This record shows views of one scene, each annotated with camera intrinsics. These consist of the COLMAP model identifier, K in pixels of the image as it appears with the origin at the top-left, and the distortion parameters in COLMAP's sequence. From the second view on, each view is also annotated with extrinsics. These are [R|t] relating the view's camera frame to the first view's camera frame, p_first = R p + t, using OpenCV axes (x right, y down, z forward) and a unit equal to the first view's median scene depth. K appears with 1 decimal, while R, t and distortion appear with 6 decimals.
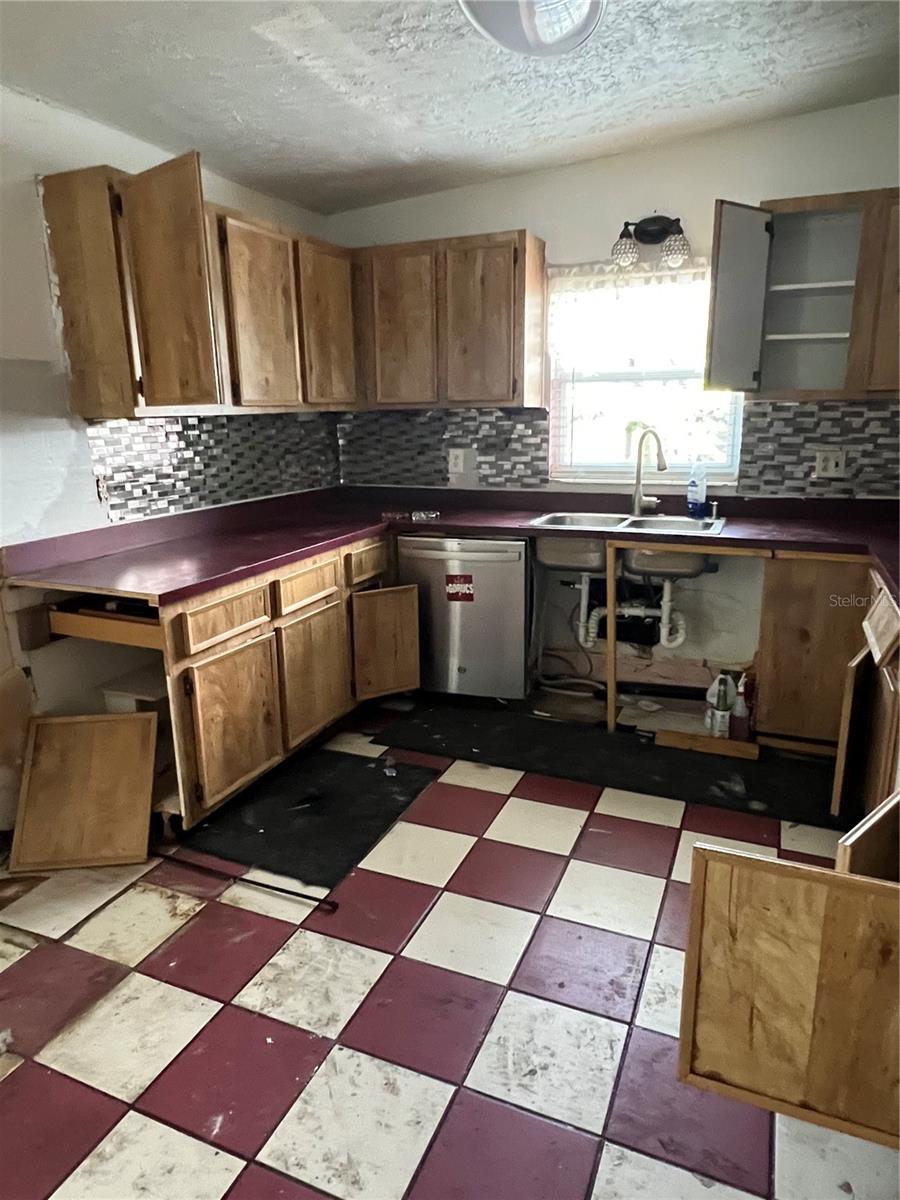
lens RADIAL K [[759.3, 0, 446.7], [0, 759.3, 596.1], [0, 0, 1]] dist [-0.001776, -0.001123]
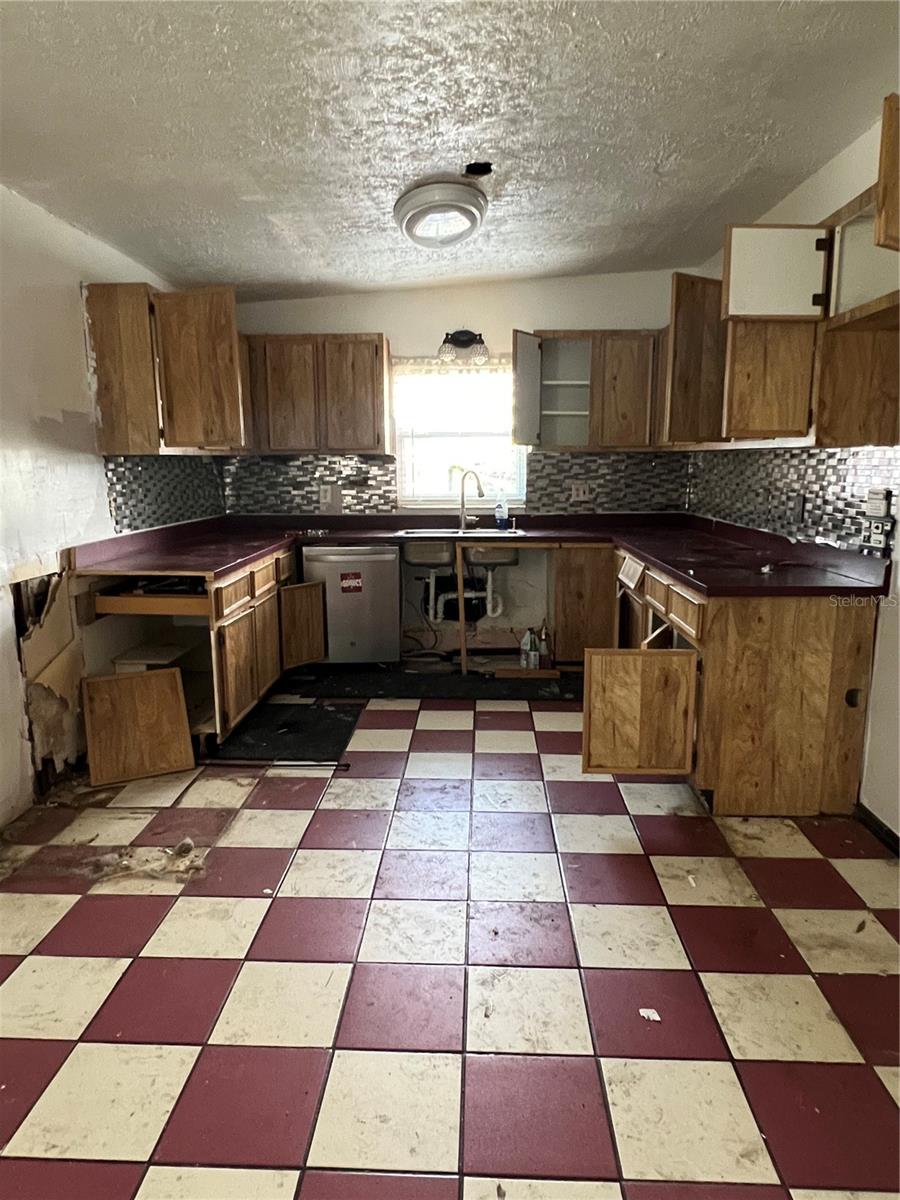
lens RADIAL K [[759.3, 0, 448.7], [0, 759.3, 594.5], [0, 0, 1]] dist [-0.001776, -0.001123]
pose [[0.933865, -0.050449, 0.354051, -0.349321], [0.076078, 0.995364, -0.058836, 0.119669], [-0.349441, 0.081880, 0.933374, -0.392635]]
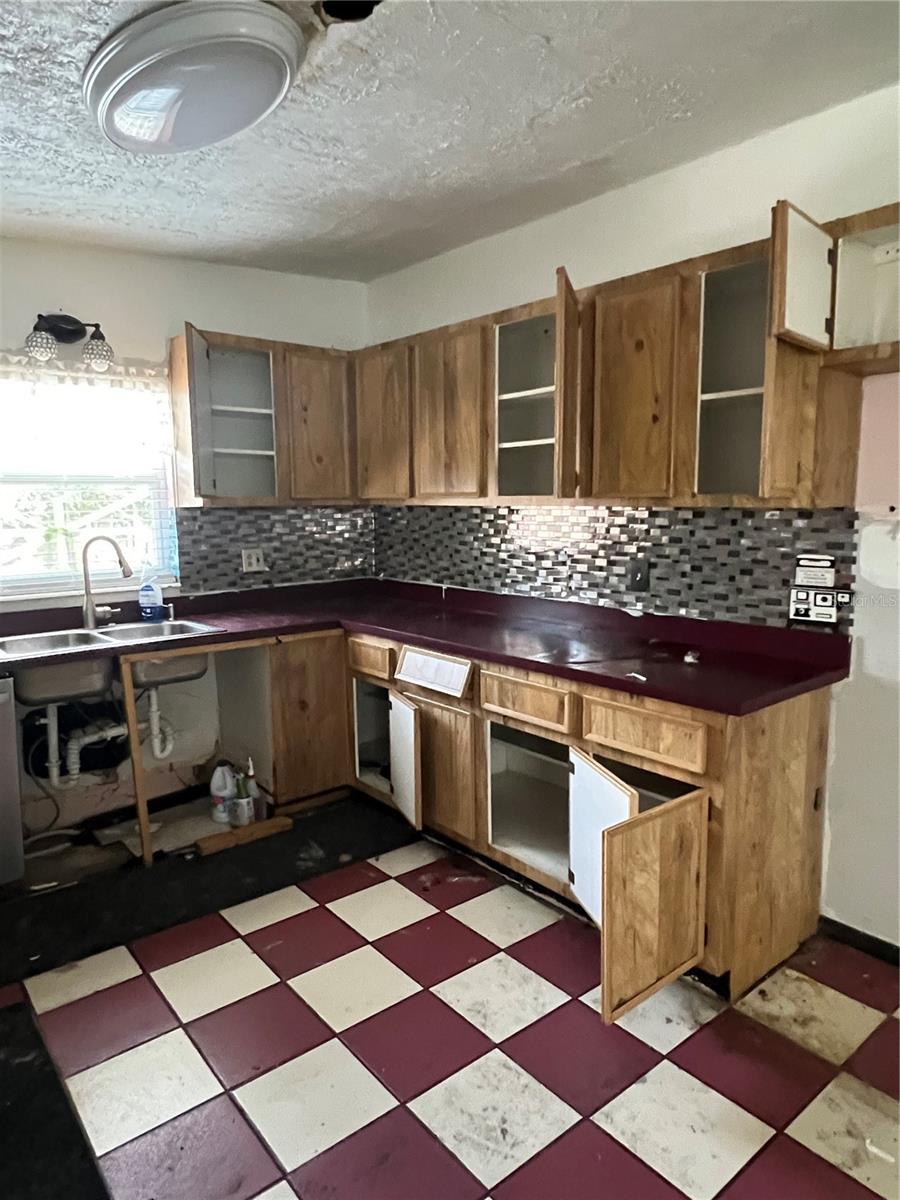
lens RADIAL K [[759.3, 0, 448.4], [0, 759.3, 597.8], [0, 0, 1]] dist [-0.001776, -0.001123]
pose [[0.460958, -0.103903, 0.881318, -0.417058], [0.215955, 0.976401, 0.002162, -0.061556], [-0.860745, 0.189328, 0.472518, 0.231595]]
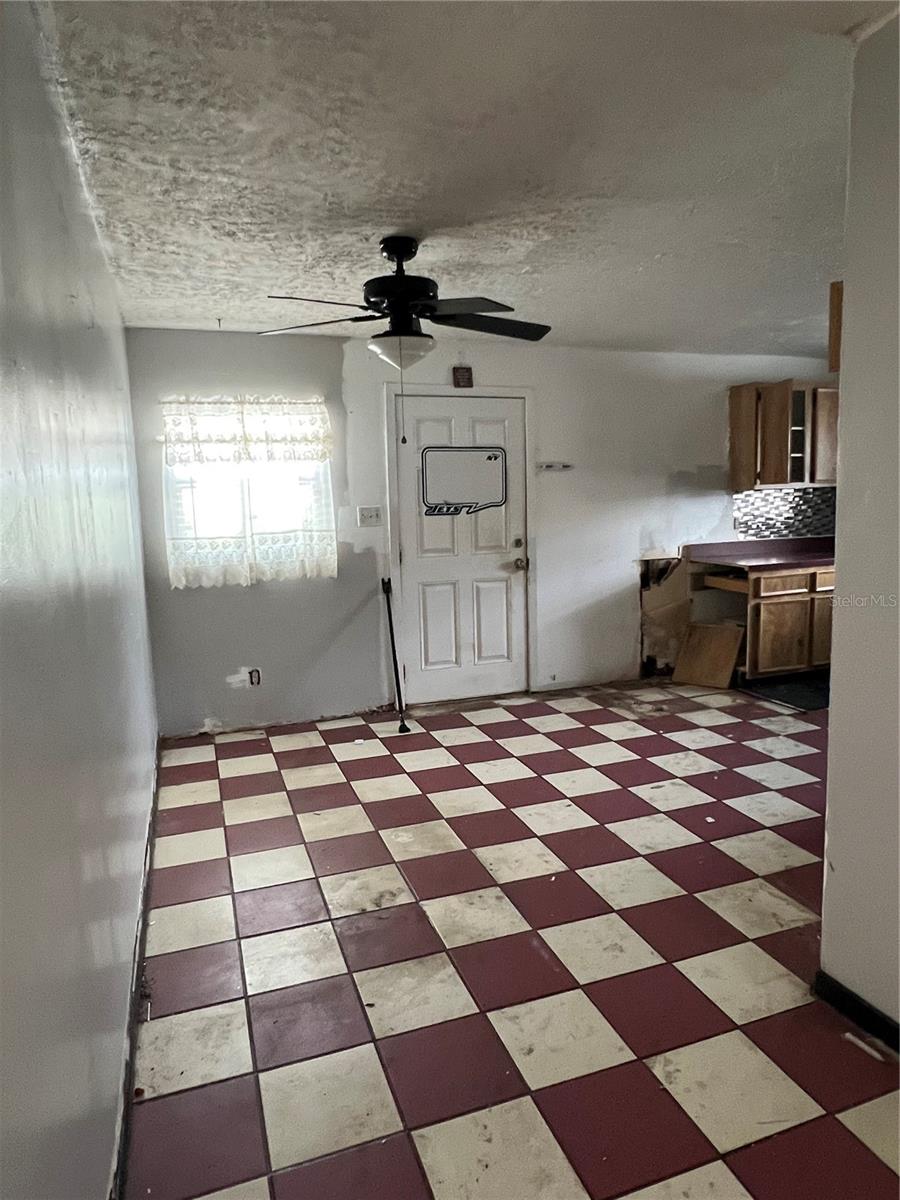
lens RADIAL K [[759.3, 0, 453.7], [0, 759.3, 597.9], [0, 0, 1]] dist [-0.001776, -0.001123]
pose [[0.679975, 0.097355, -0.726744, 0.509467], [-0.155855, 0.987688, -0.013514, 0.194028], [0.716480, 0.122455, 0.686776, -0.888446]]
